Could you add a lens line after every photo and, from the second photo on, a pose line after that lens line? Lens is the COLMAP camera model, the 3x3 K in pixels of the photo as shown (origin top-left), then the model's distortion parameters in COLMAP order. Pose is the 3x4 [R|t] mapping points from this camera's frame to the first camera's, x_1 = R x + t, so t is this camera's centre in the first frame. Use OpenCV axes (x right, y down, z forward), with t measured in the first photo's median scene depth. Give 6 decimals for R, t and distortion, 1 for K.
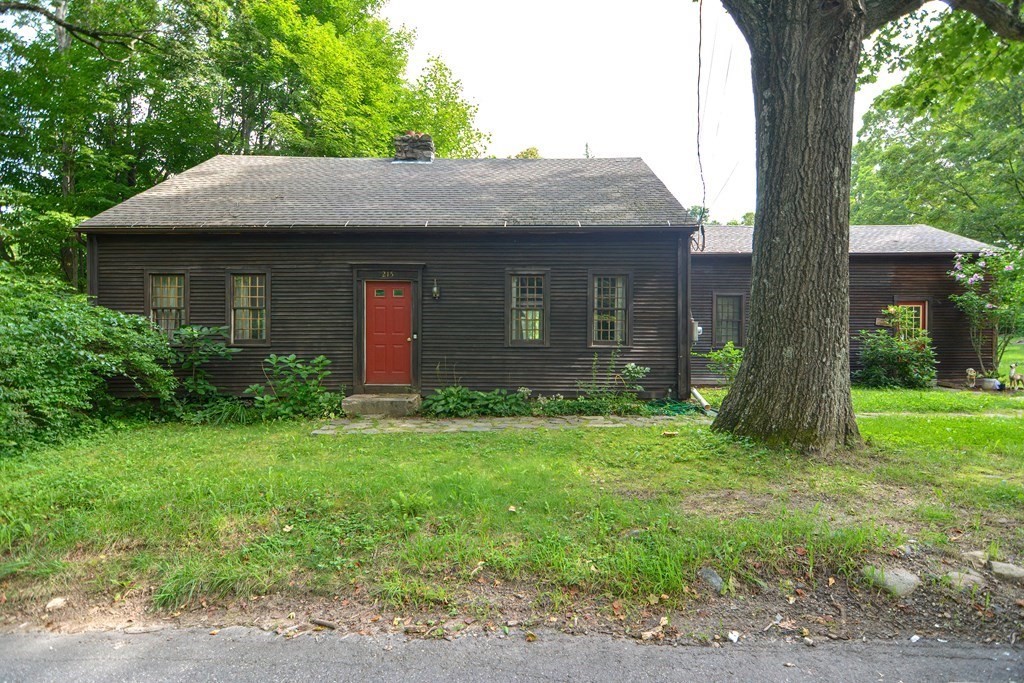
lens RADIAL K [[499.3, 0, 513.7], [0, 499.3, 342.8], [0, 0, 1]] dist [0.000107, -0.006730]
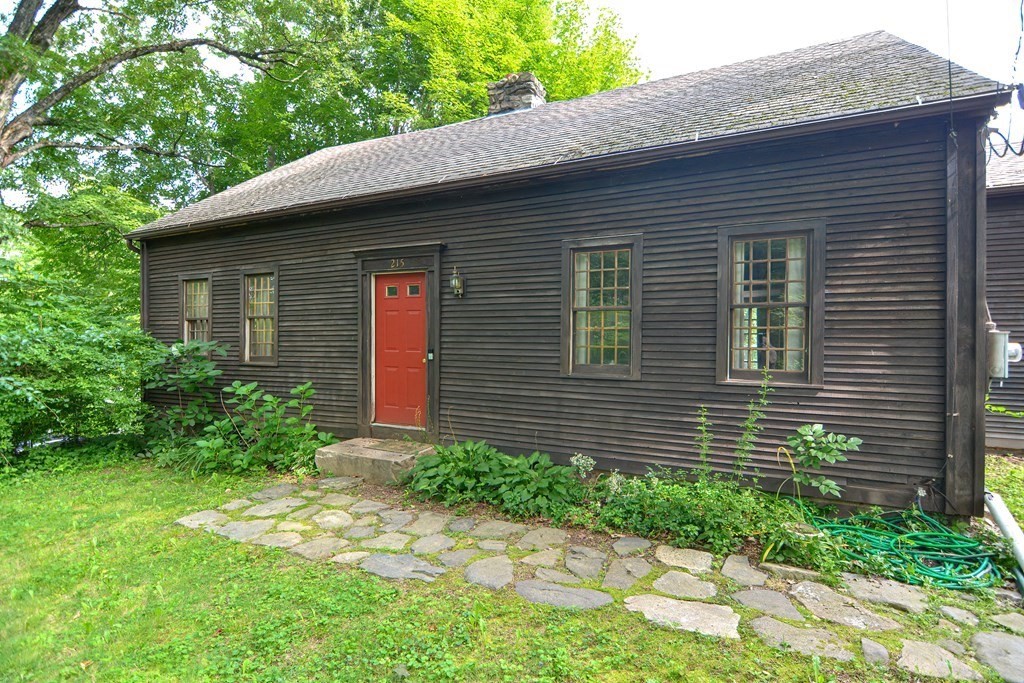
lens RADIAL K [[499.3, 0, 509.3], [0, 499.3, 342.5], [0, 0, 1]] dist [0.000107, -0.006730]
pose [[0.901046, 0.004212, -0.433703, 0.176781], [0.000018, 0.999952, 0.009750, -0.036699], [0.433724, -0.008793, 0.901003, 0.457737]]
